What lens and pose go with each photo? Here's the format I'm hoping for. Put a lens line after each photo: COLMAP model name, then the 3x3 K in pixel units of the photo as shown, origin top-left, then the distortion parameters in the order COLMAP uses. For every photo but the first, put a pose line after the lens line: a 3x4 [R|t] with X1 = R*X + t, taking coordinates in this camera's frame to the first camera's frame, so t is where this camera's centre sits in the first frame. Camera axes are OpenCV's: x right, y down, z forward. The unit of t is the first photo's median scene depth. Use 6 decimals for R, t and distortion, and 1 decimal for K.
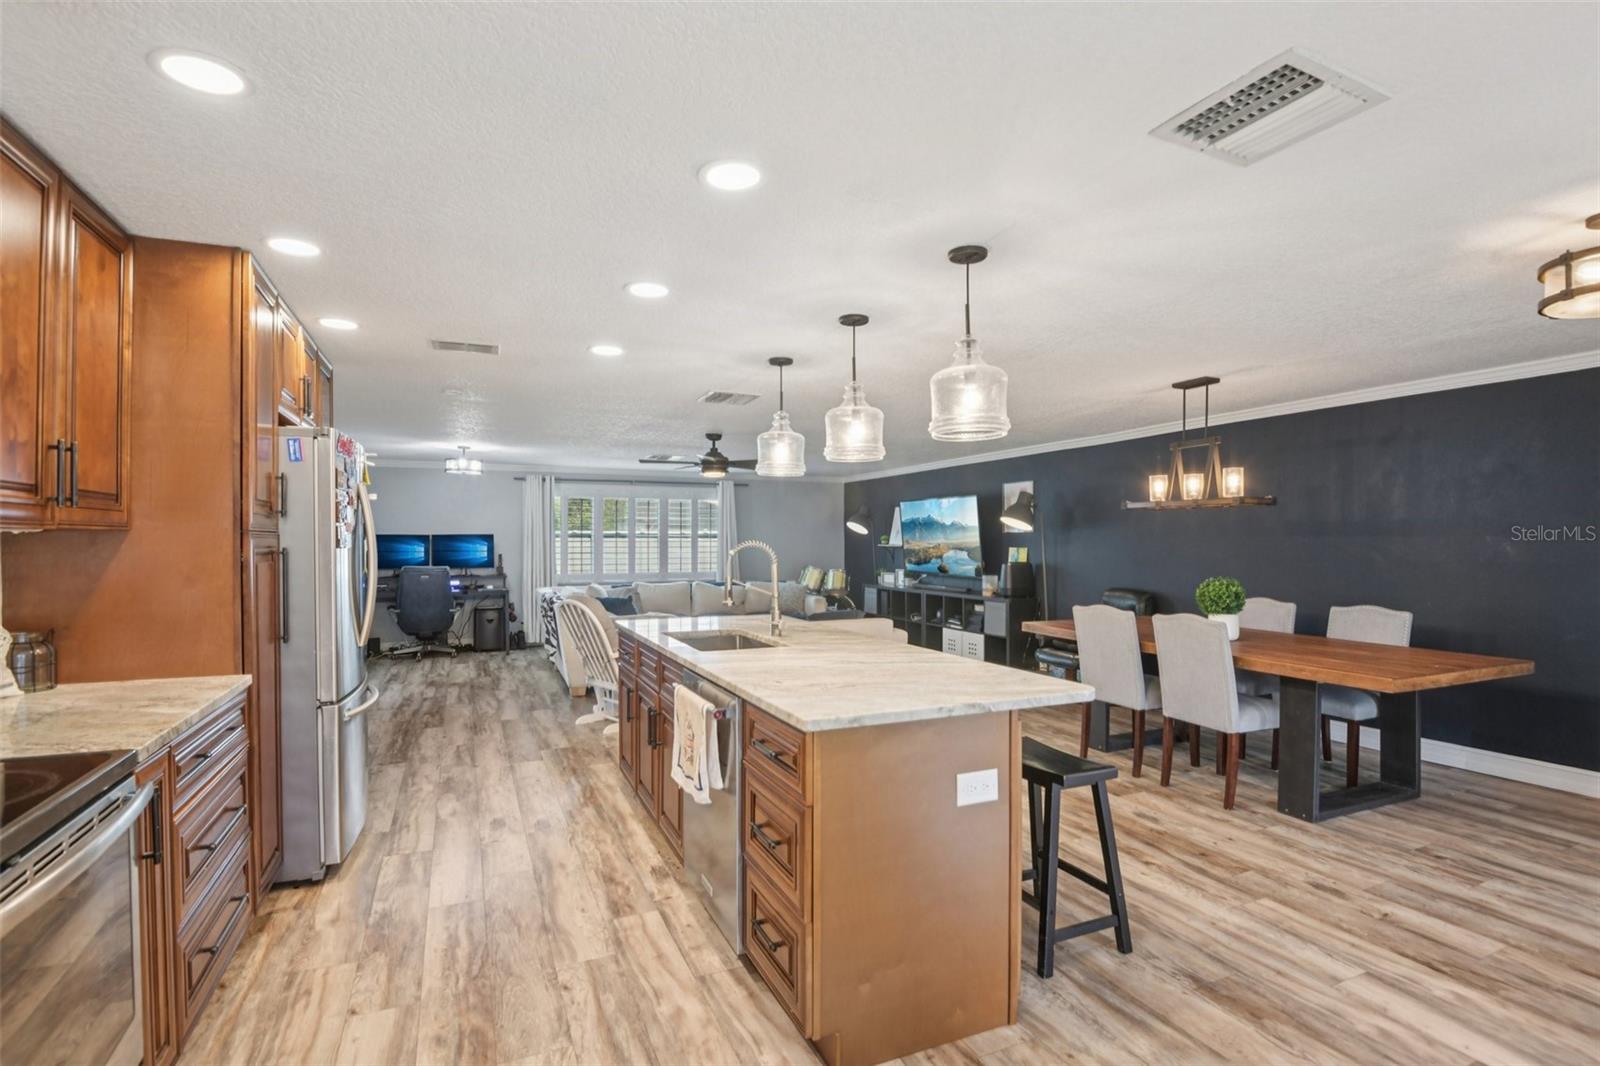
lens RADIAL K [[769.0, 0, 798.1], [0, 769.0, 541.3], [0, 0, 1]] dist [-0.014583, -0.004341]
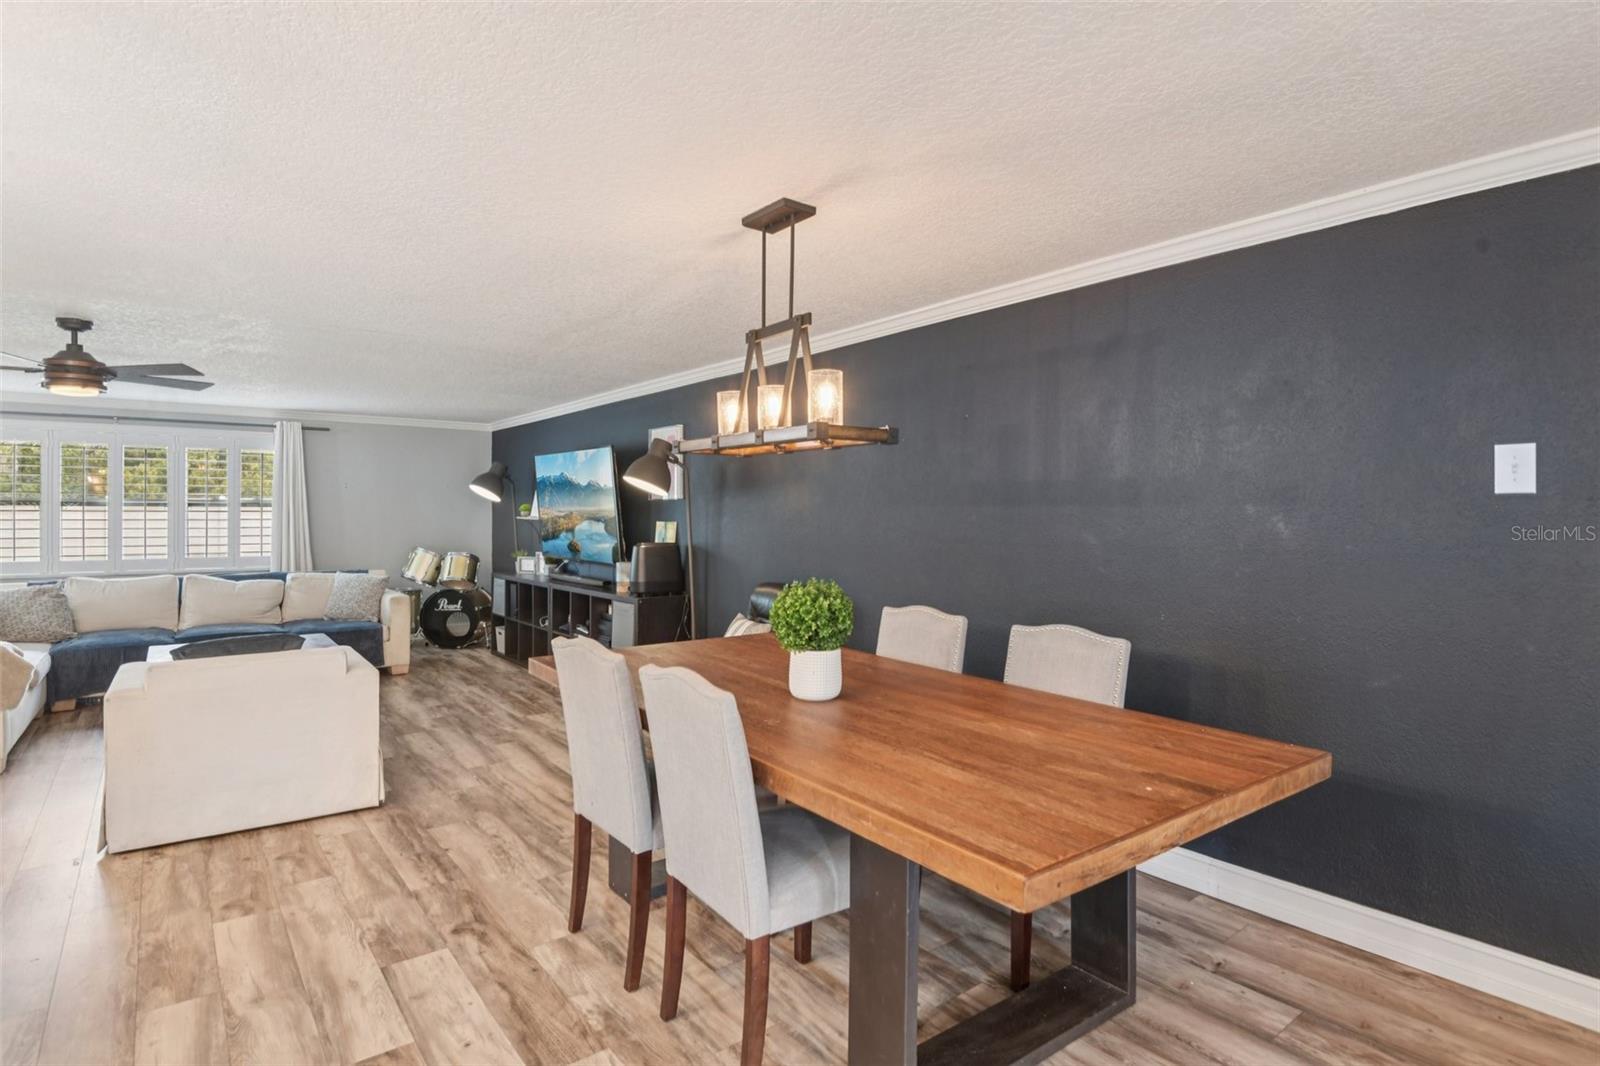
lens RADIAL K [[837.6, 0, 795.2], [0, 837.6, 512.4], [0, 0, 1]] dist [-0.000888, -0.005002]
pose [[0.972762, 0.004057, 0.231772, 0.486655], [-0.003831, 0.999992, -0.001428, 0.001207], [-0.231776, 0.000501, 0.972769, 0.524304]]
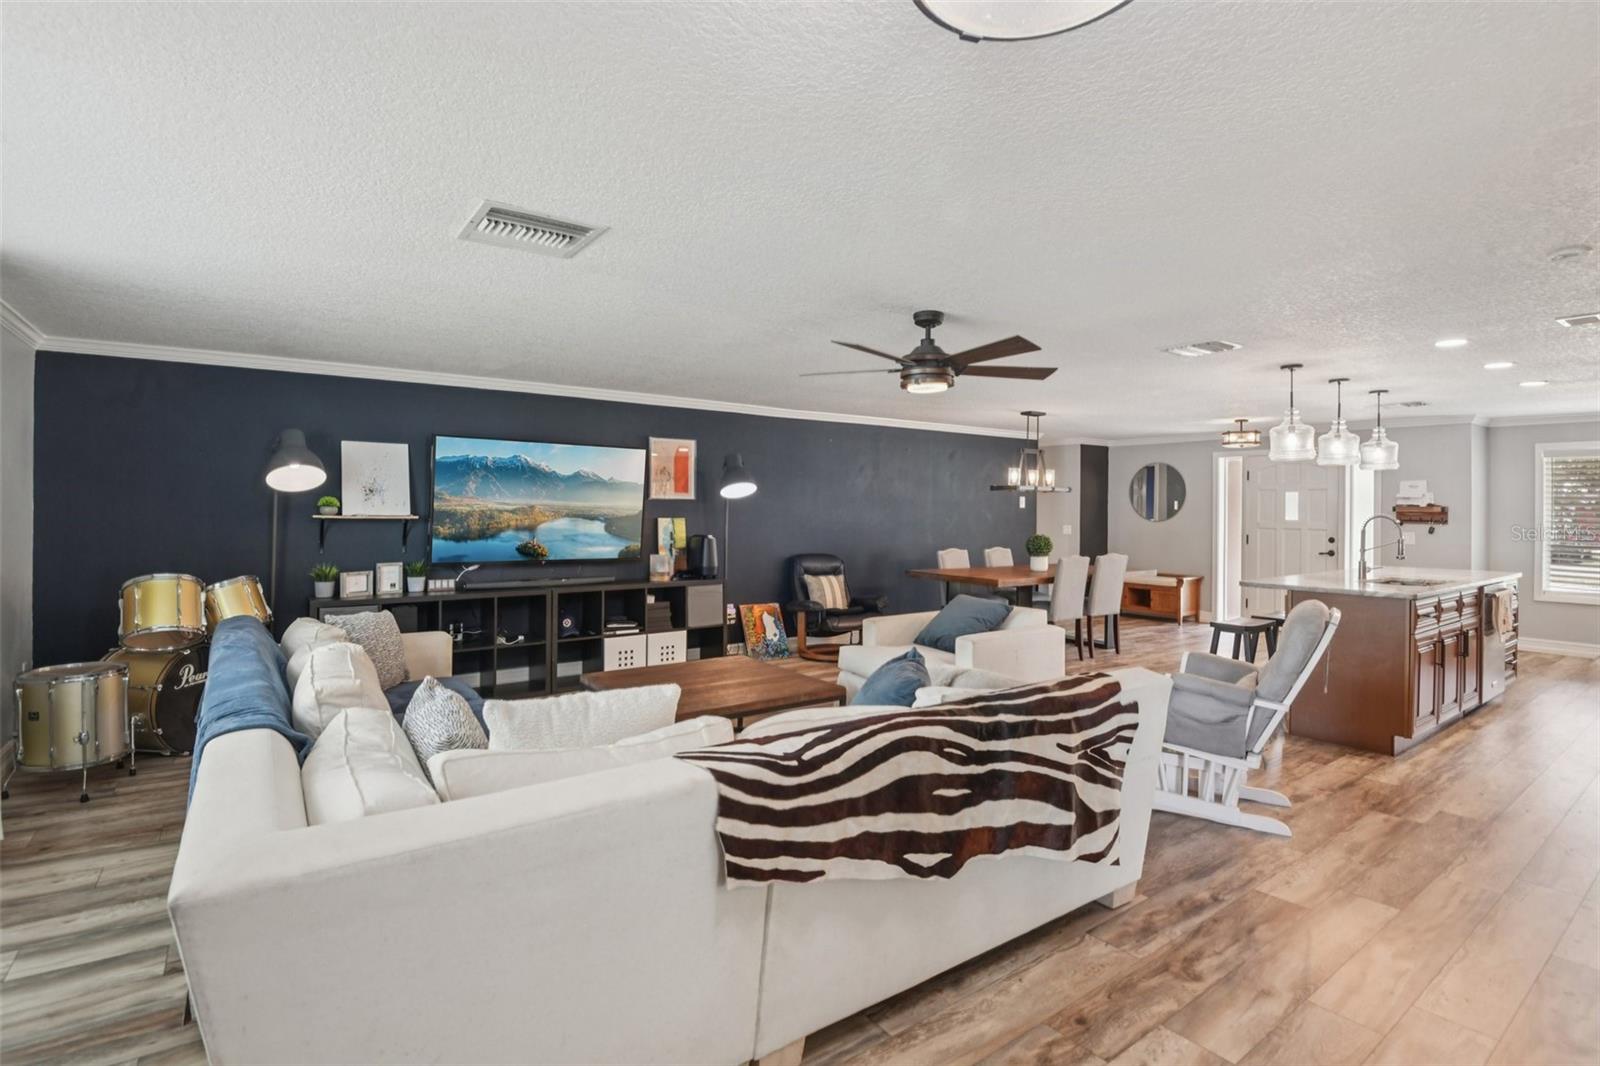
lens RADIAL K [[745.6, 0, 830.0], [0, 745.6, 503.2], [0, 0, 1]] dist [-0.018220, -0.004184]
pose [[-0.227035, 0.011236, 0.973822, -1.129427], [-0.009311, 0.999863, -0.013707, 0.009341], [-0.973842, -0.012179, -0.226899, 2.212320]]
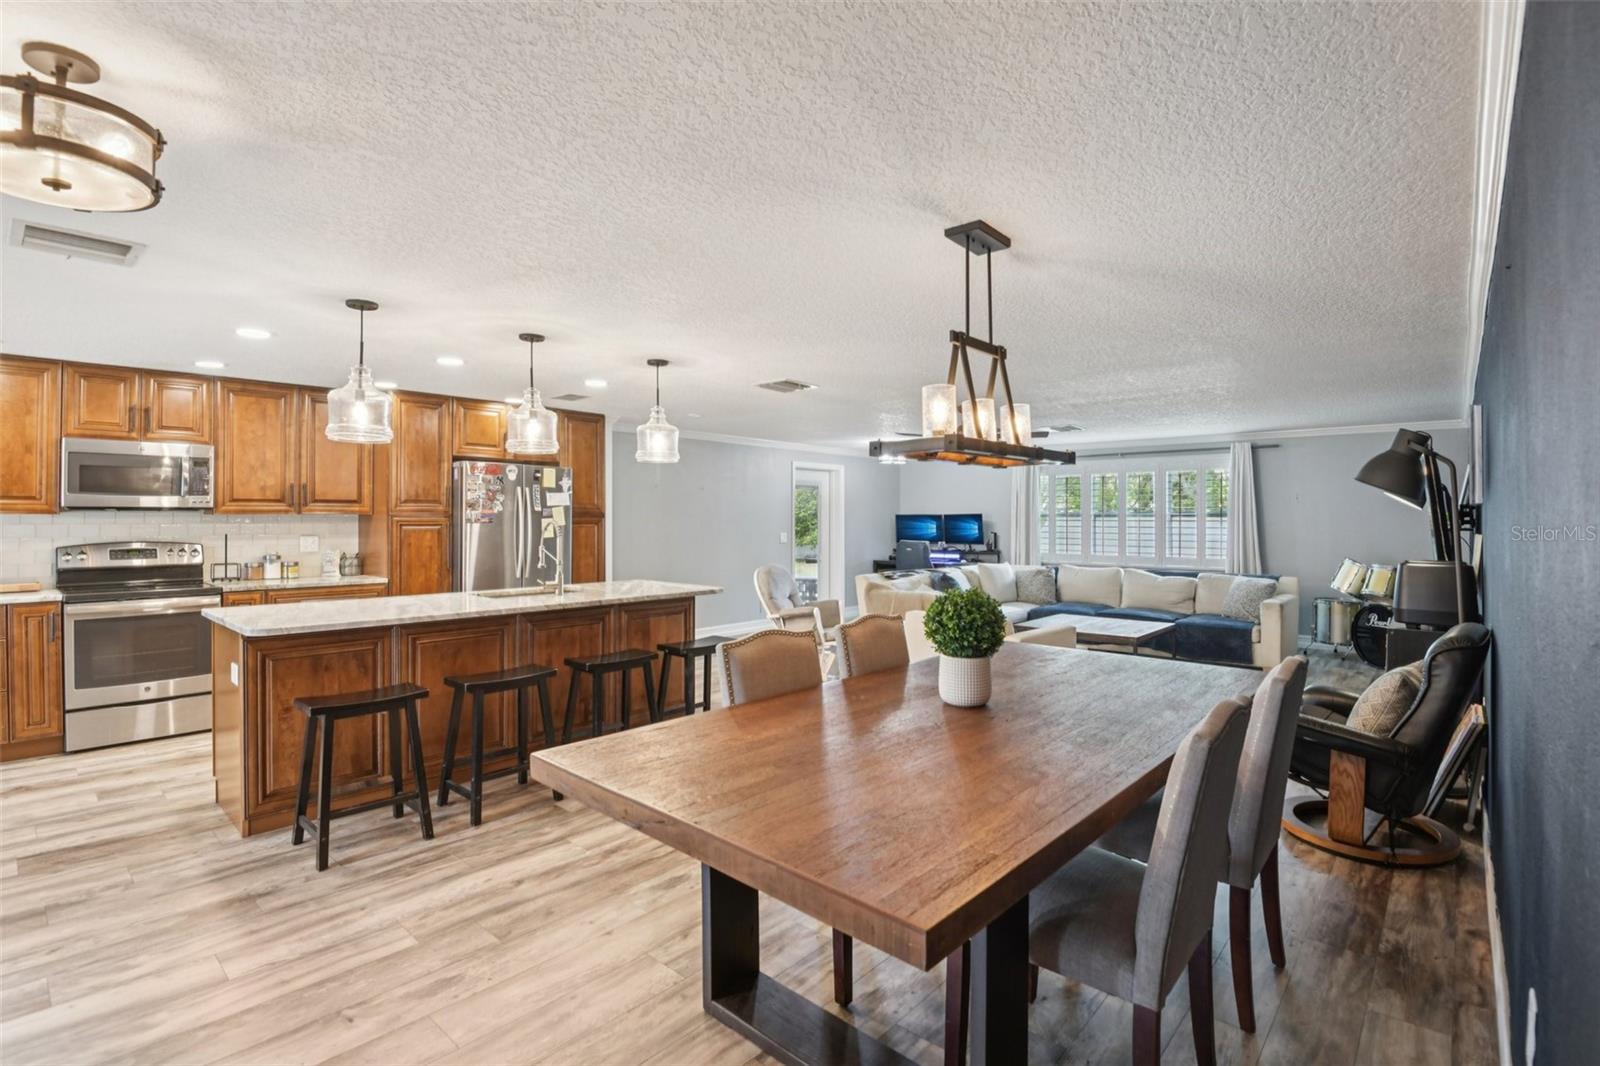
lens RADIAL K [[745.6, 0, 792.3], [0, 745.6, 527.2], [0, 0, 1]] dist [-0.018220, -0.004184]
pose [[0.404048, 0.012388, -0.914654, 1.181672], [-0.003070, 0.999921, 0.012186, -0.005436], [0.914733, -0.002116, 0.404054, 0.810656]]
